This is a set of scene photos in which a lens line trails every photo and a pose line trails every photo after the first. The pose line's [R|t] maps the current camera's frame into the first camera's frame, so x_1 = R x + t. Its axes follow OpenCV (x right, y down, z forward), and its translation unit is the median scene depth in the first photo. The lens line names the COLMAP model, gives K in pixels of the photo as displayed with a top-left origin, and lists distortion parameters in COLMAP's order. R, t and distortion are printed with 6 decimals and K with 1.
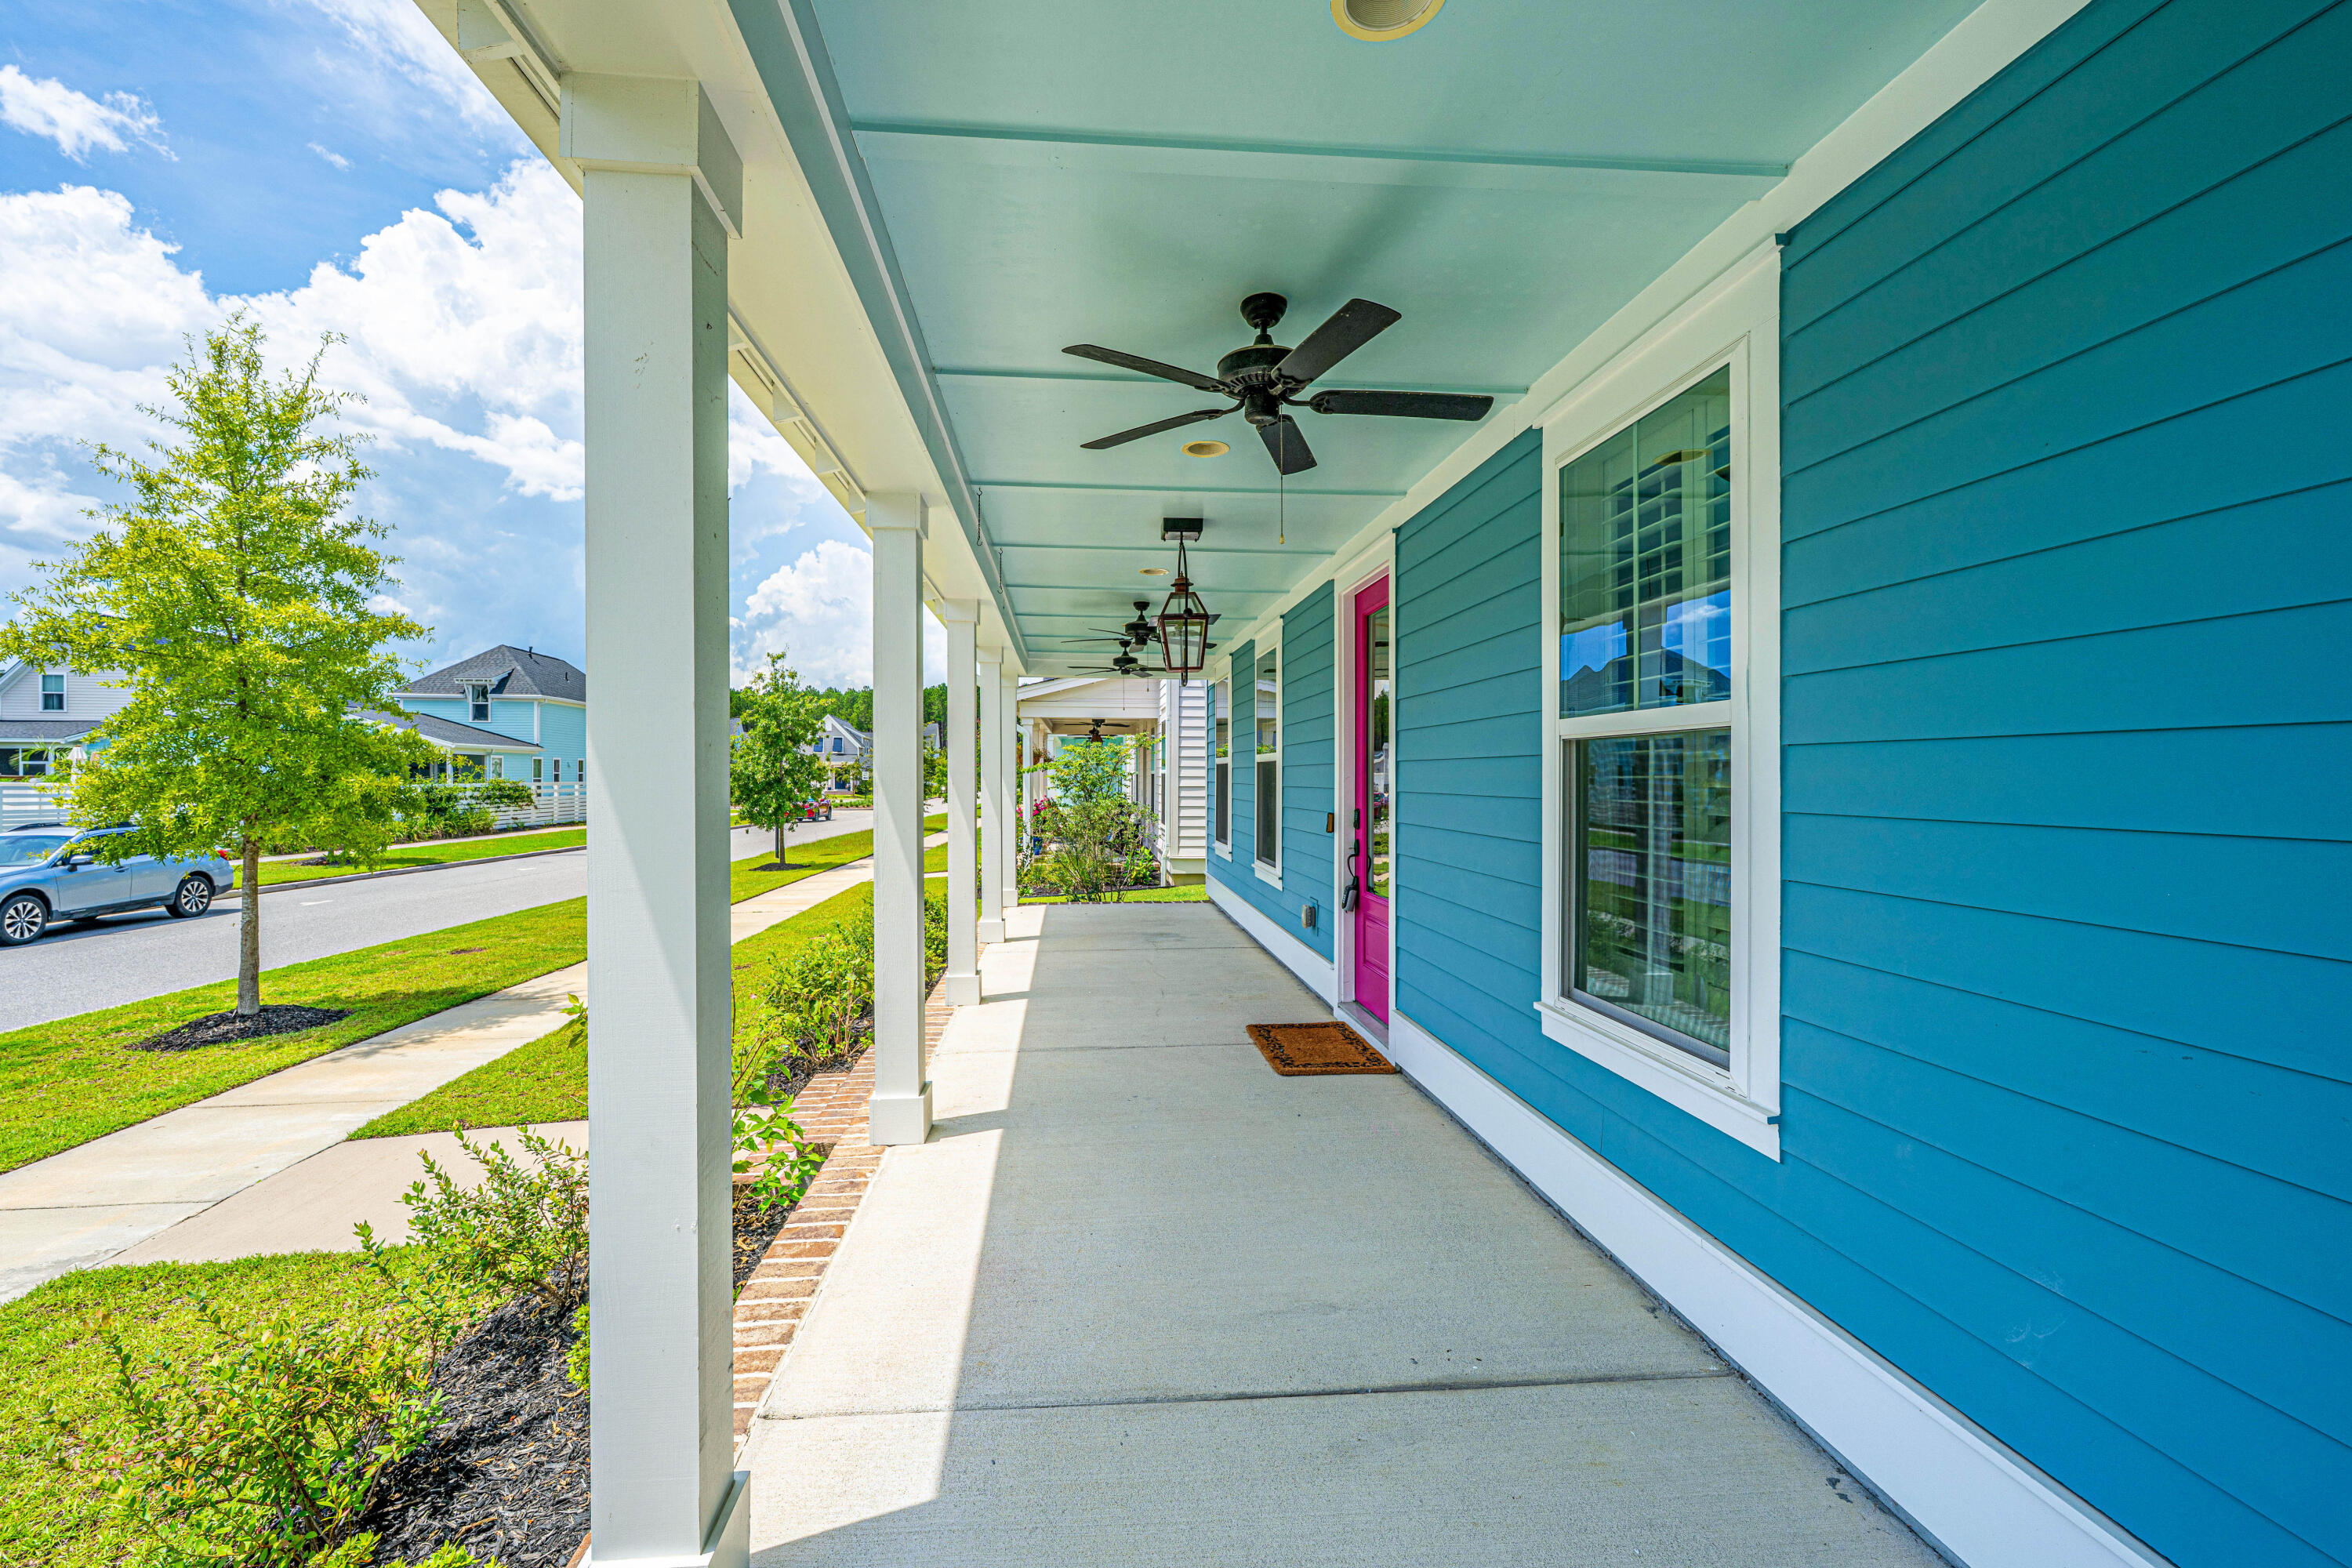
lens RADIAL K [[1152.7, 0, 1172.0], [0, 1152.7, 783.7], [0, 0, 1]] dist [0.000331, 0.000000]
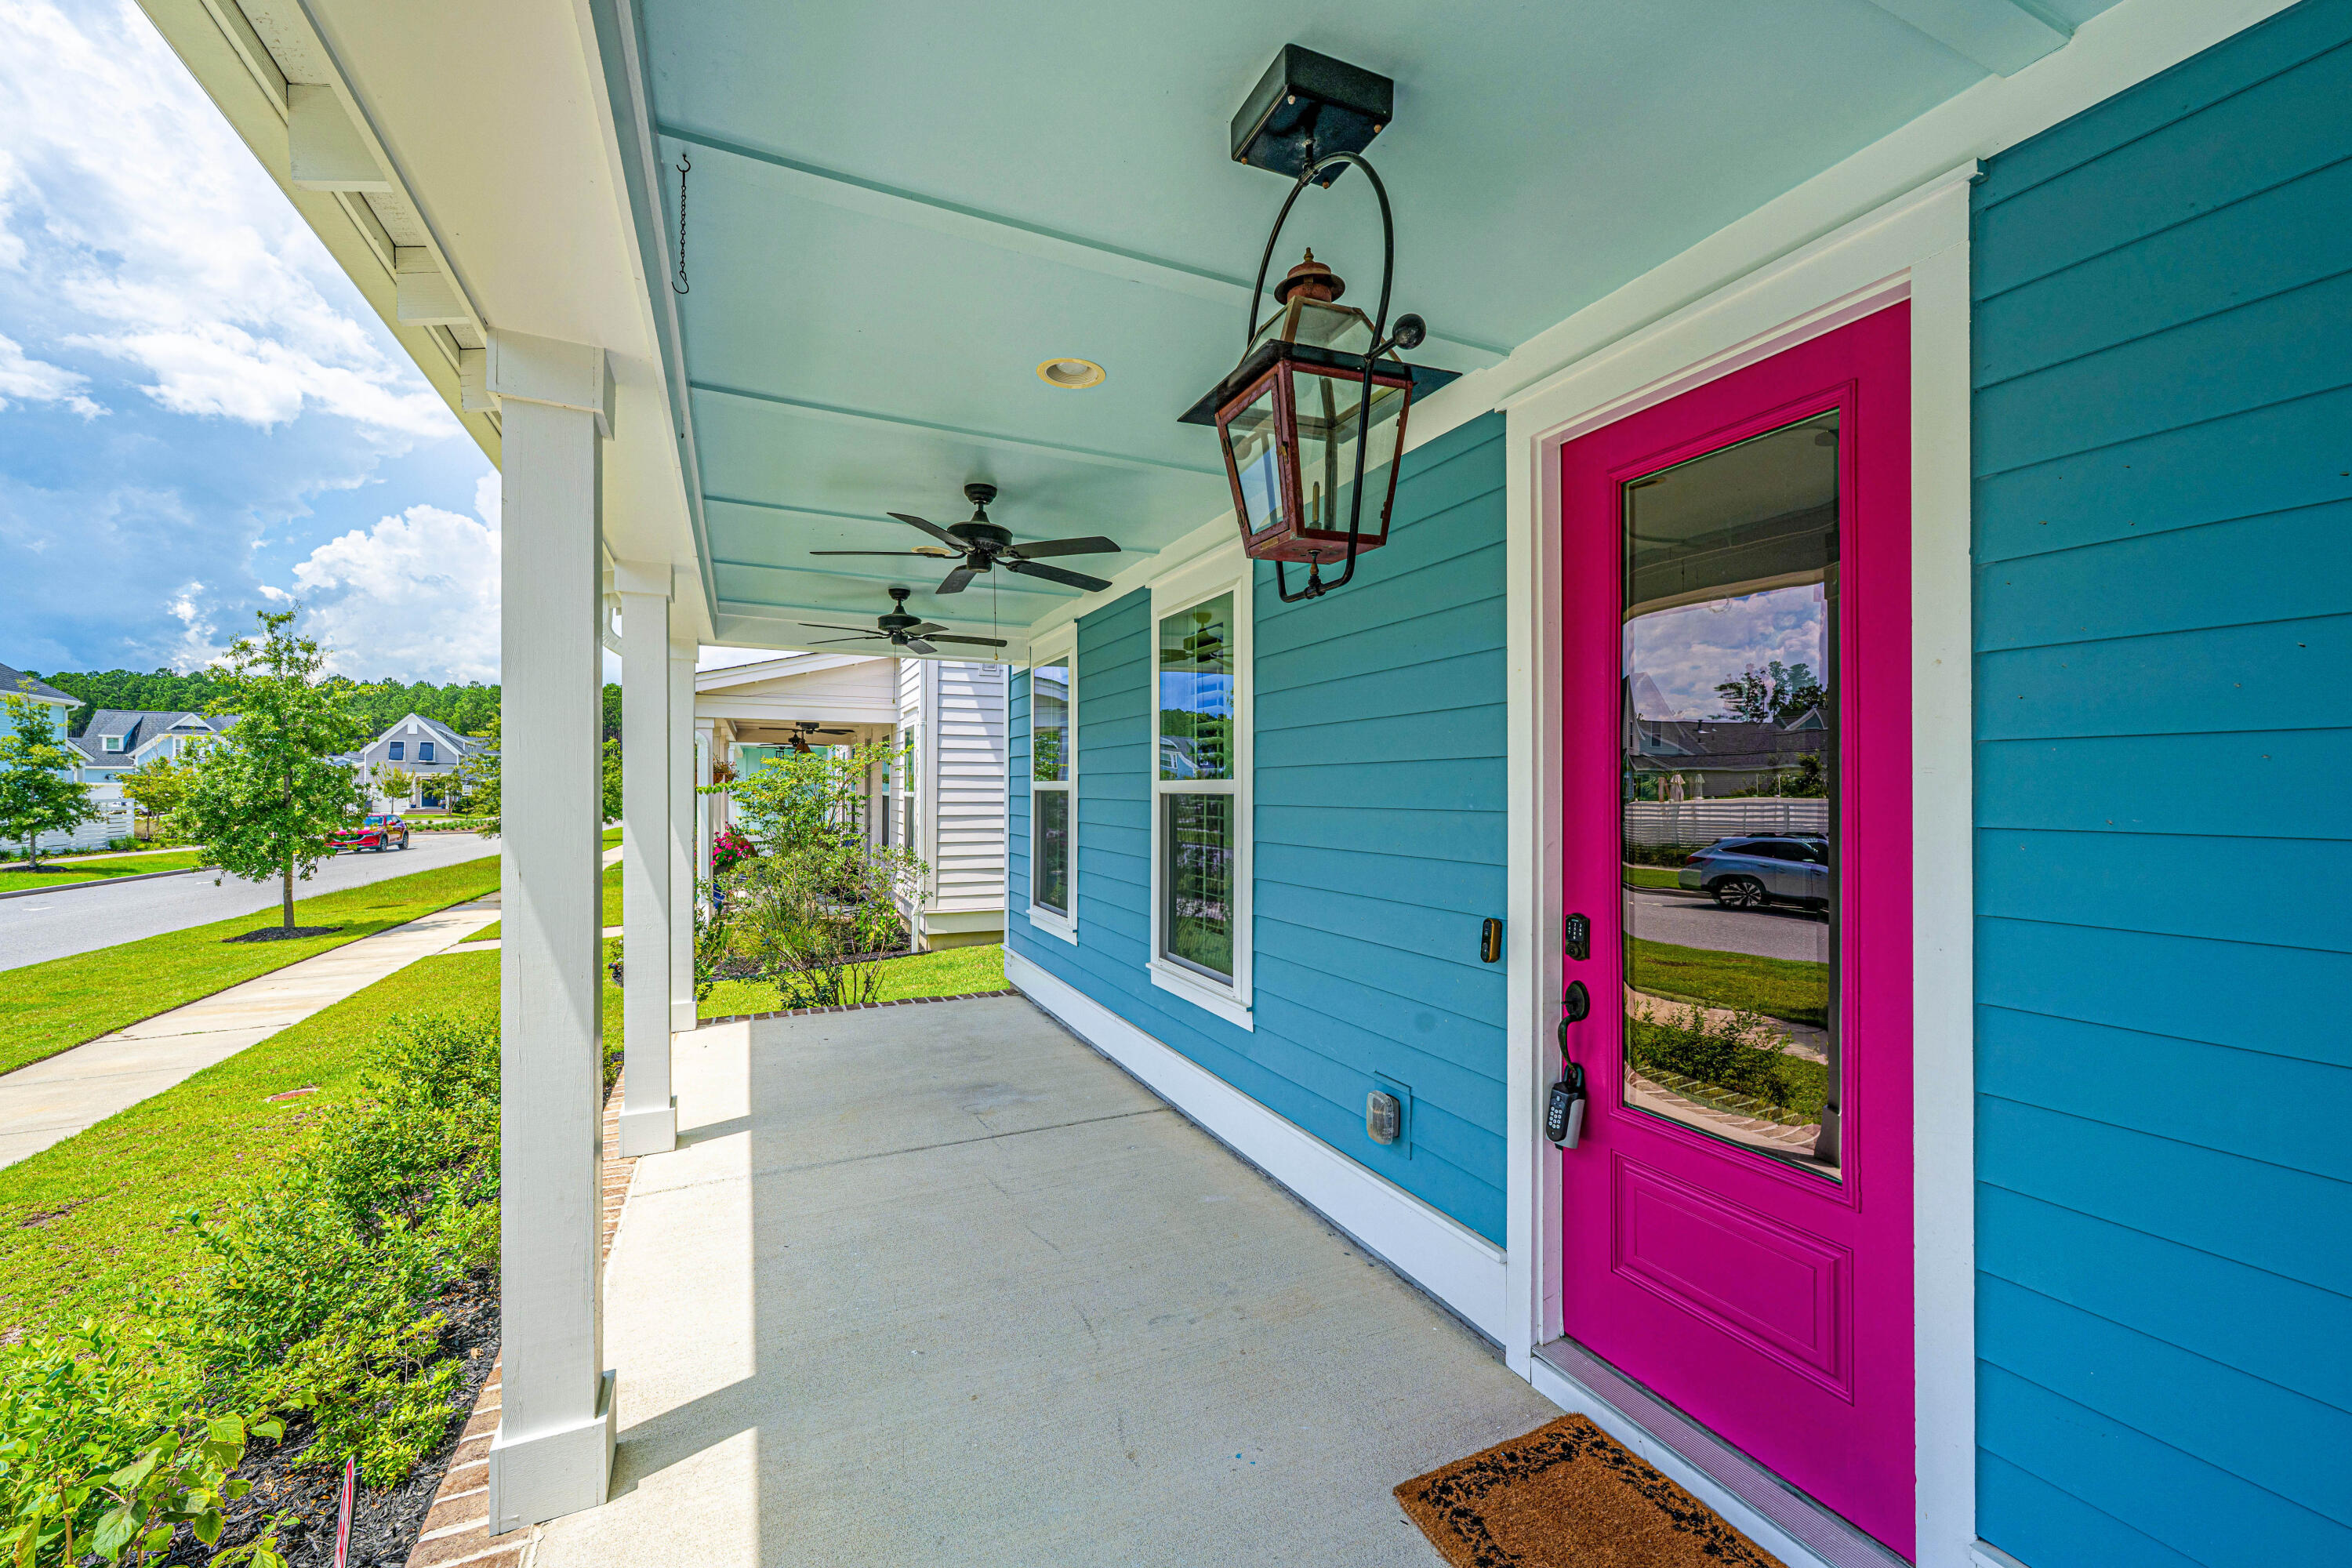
lens RADIAL K [[950.2, 0, 1198.3], [0, 950.2, 782.6], [0, 0, 1]] dist [0.006082, -0.001129]
pose [[0.932065, 0.001849, 0.362287, -0.046103], [0.000607, 0.999978, -0.006666, -0.011291], [-0.362291, 0.006433, 0.932043, 0.291676]]
